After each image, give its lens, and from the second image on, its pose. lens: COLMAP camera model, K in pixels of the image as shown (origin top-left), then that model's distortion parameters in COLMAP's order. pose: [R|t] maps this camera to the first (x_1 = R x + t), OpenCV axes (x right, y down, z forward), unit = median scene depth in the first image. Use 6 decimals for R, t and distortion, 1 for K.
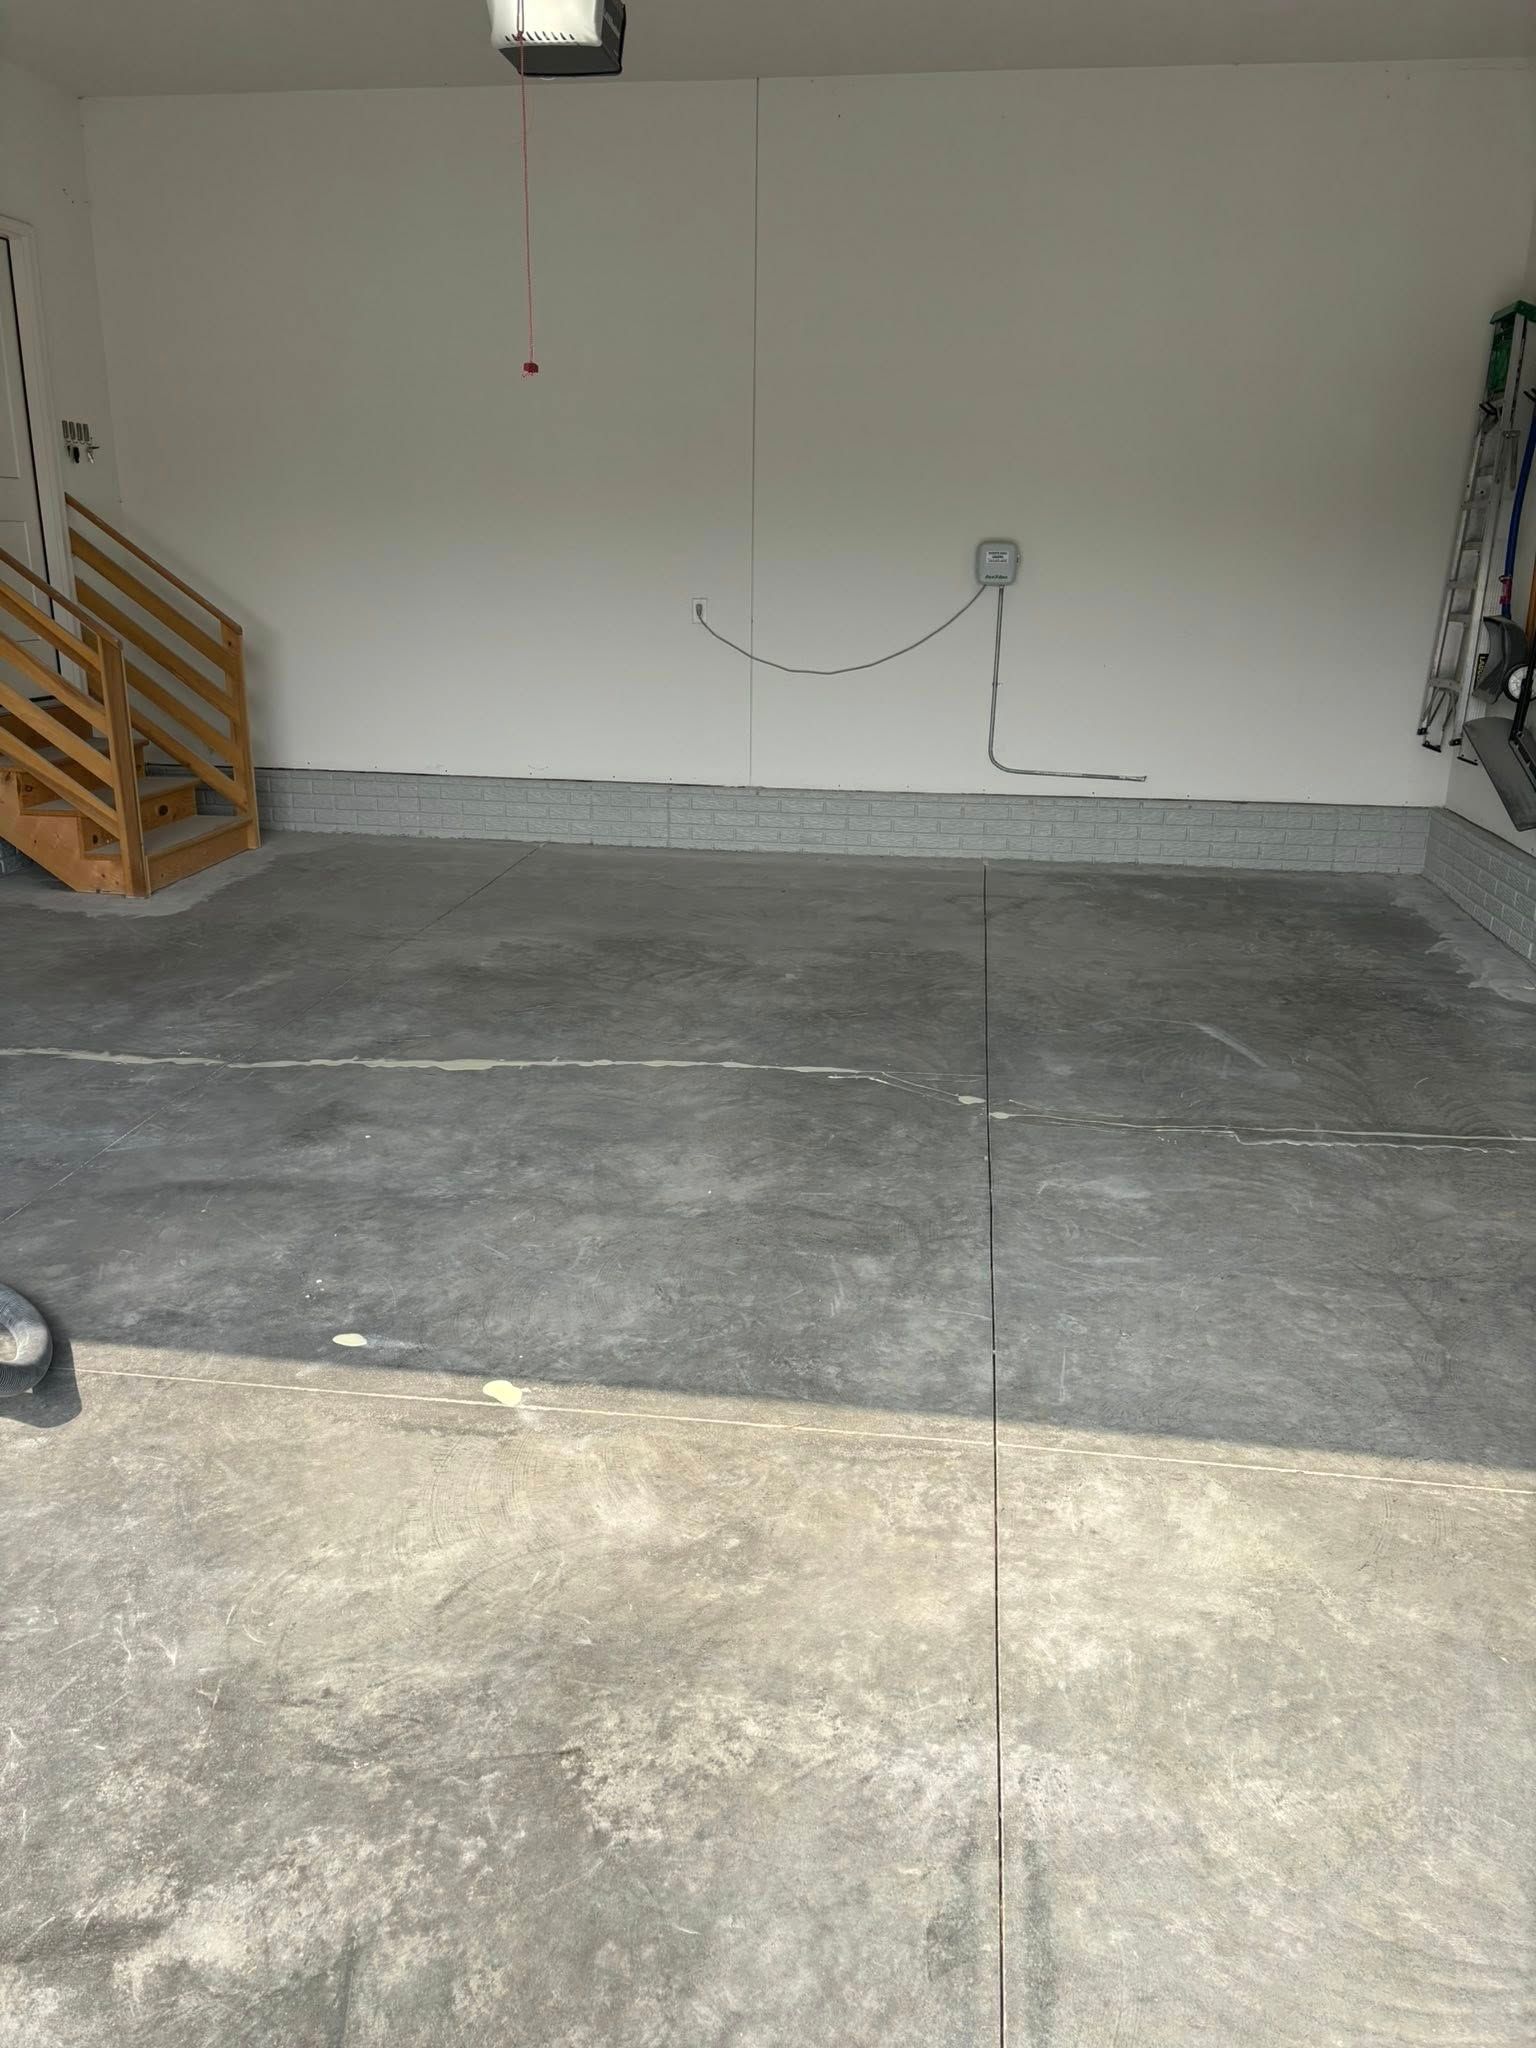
lens RADIAL K [[1562.9, 0, 761.8], [0, 1562.9, 1014.3], [0, 0, 1]] dist [0.069769, -0.080353]
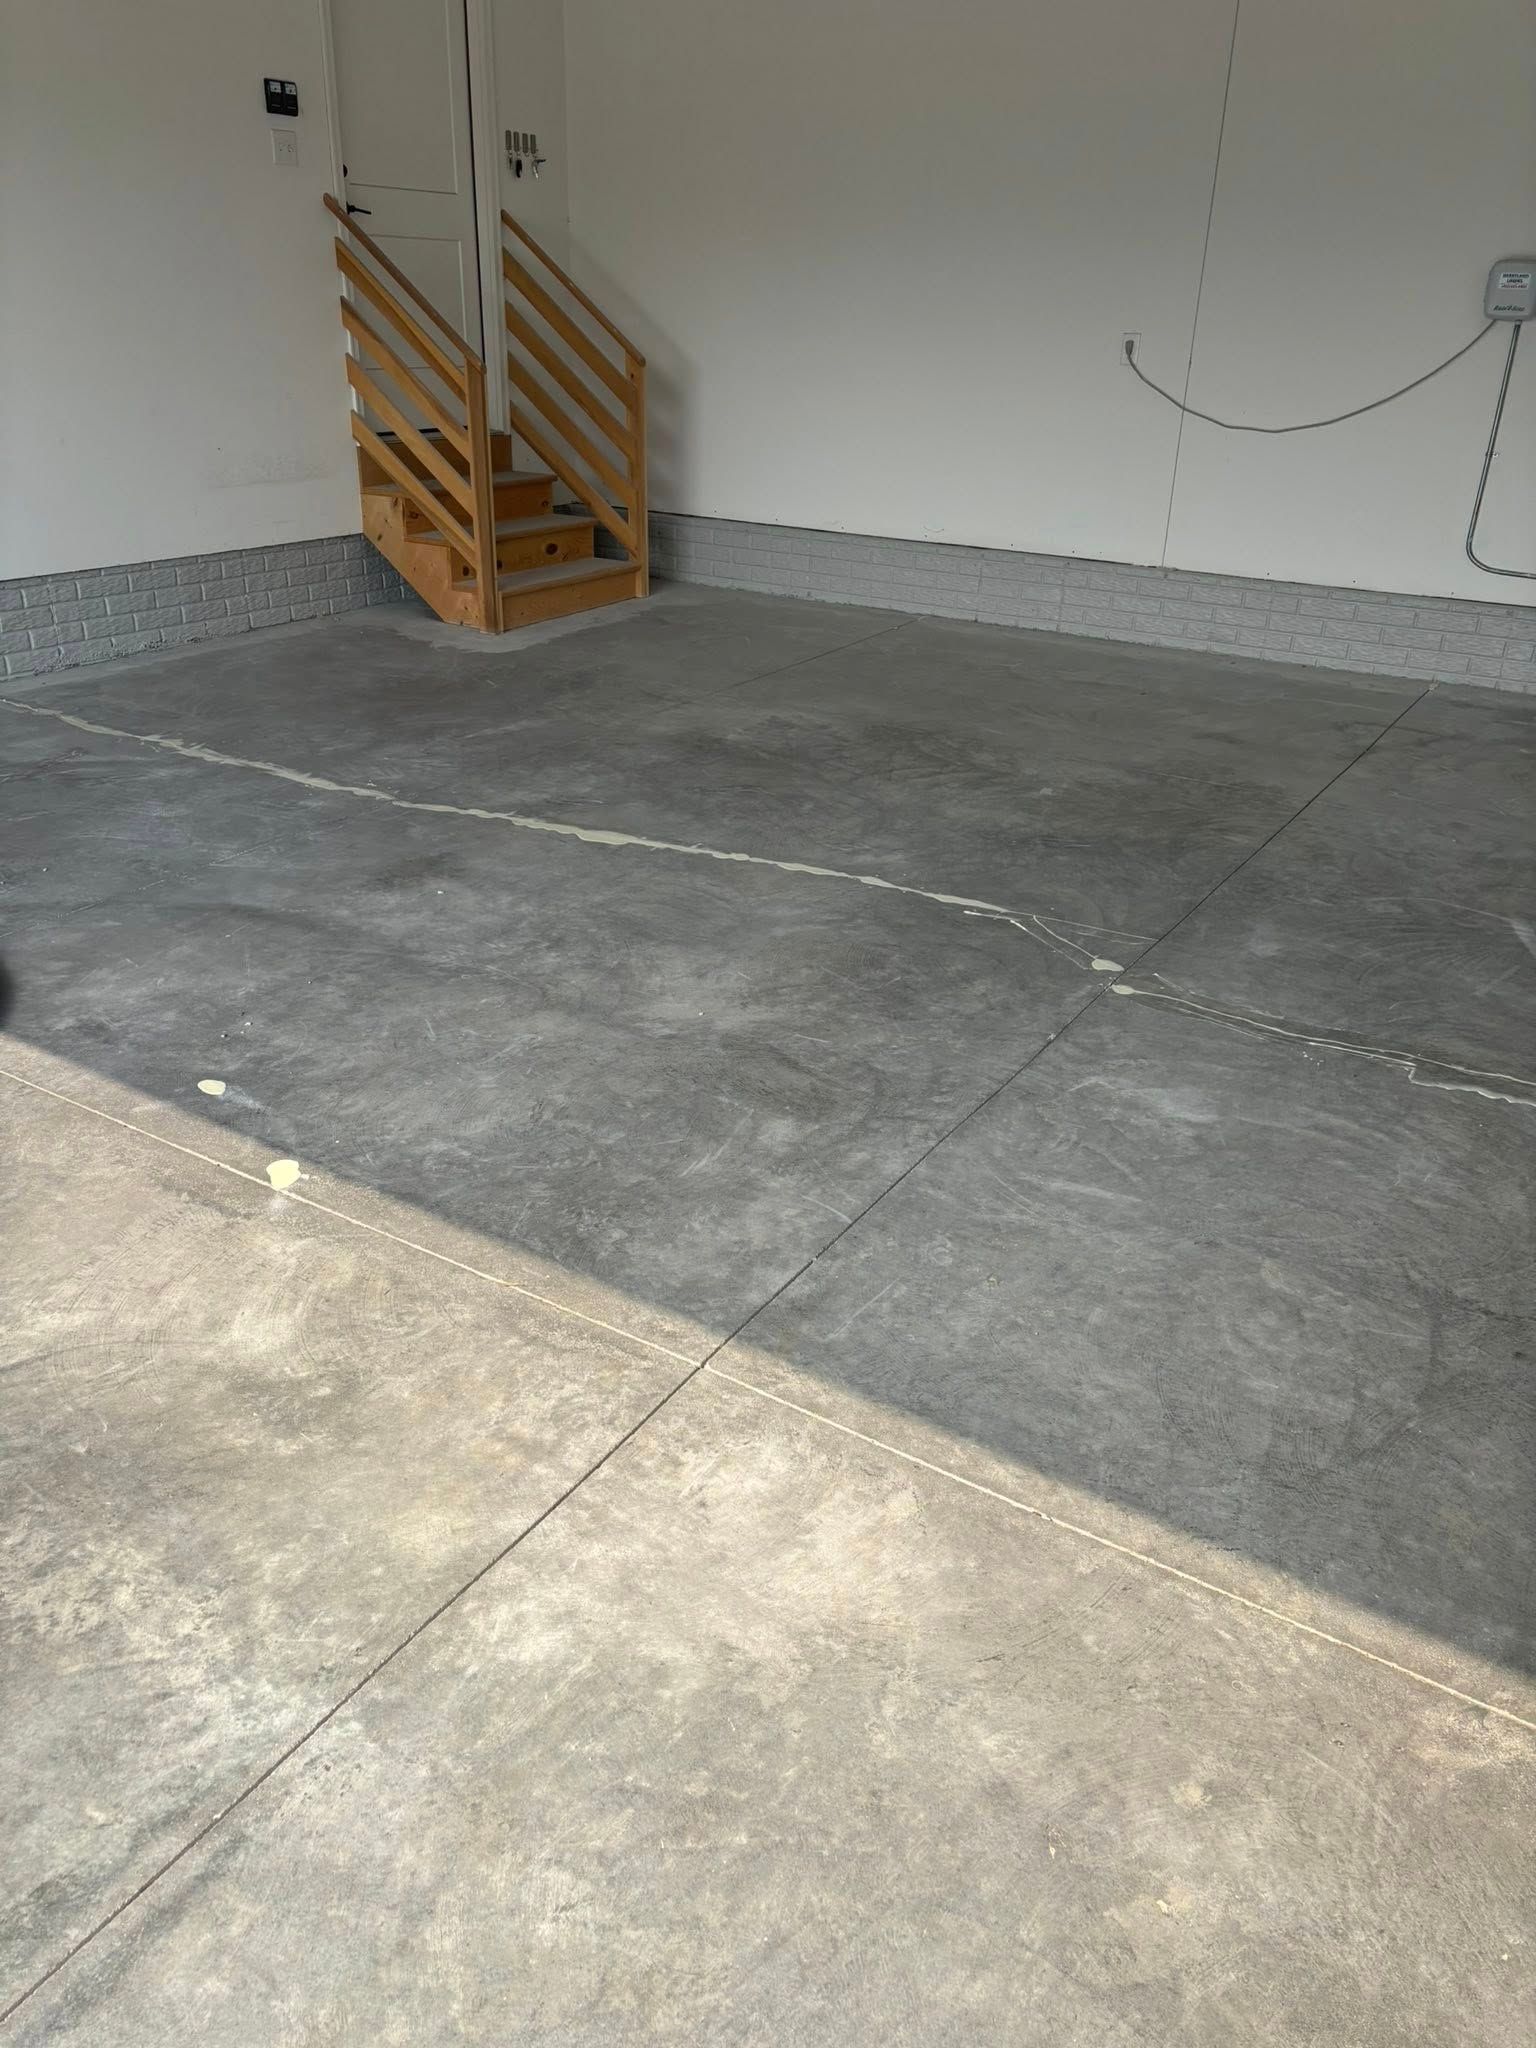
lens RADIAL K [[1562.9, 0, 751.4], [0, 1562.9, 1032.3], [0, 0, 1]] dist [0.069769, -0.080353]
pose [[0.903983, 0.189055, -0.383501, 0.371659], [-0.132834, 0.976730, 0.168385, -0.030801], [0.406411, -0.101275, 0.908060, 0.236875]]
